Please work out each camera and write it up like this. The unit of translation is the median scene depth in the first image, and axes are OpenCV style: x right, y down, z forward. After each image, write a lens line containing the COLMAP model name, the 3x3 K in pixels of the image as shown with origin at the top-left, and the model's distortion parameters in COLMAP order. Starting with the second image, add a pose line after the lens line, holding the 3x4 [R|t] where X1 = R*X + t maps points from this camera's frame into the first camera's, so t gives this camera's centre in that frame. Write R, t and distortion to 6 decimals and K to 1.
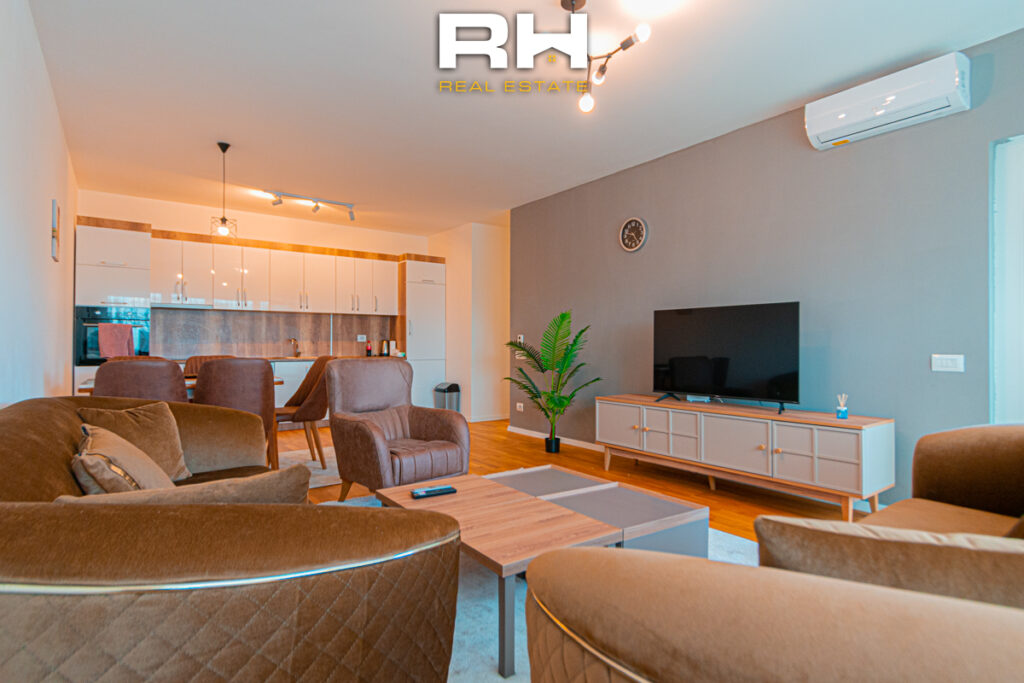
lens RADIAL K [[536.8, 0, 513.4], [0, 536.8, 345.5], [0, 0, 1]] dist [0.000704, 0.000085]
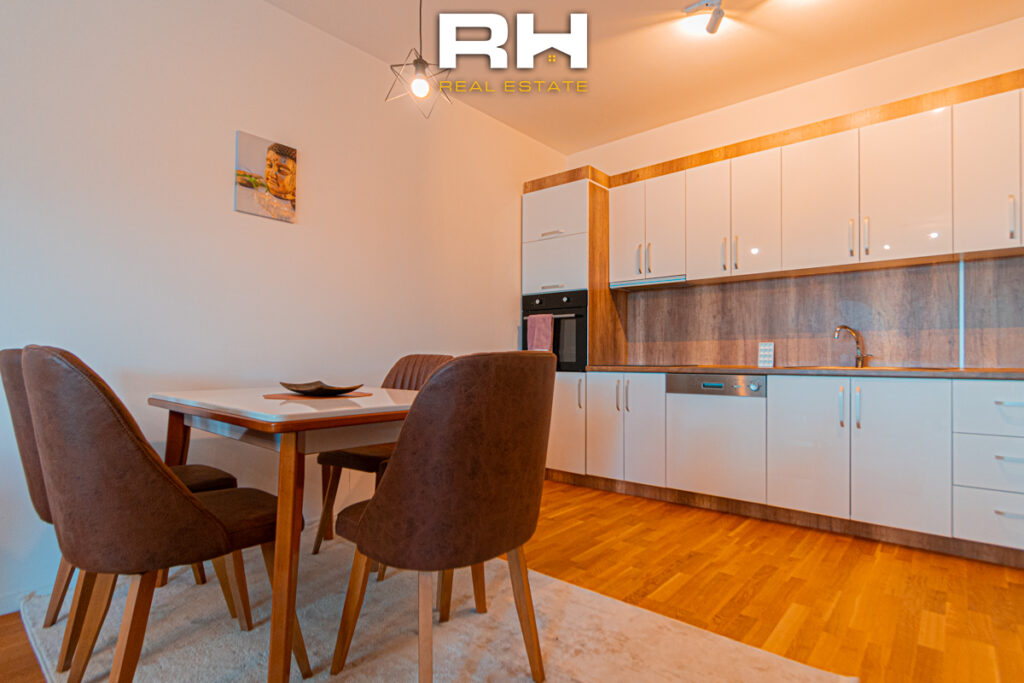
lens RADIAL K [[512.1, 0, 514.6], [0, 512.1, 346.9], [0, 0, 1]] dist [-0.002443, -0.000200]
pose [[0.258523, -0.010619, -0.965947, -0.066006], [0.005847, 0.999938, -0.009428, 0.007064], [0.965988, -0.003210, 0.258569, 0.620049]]
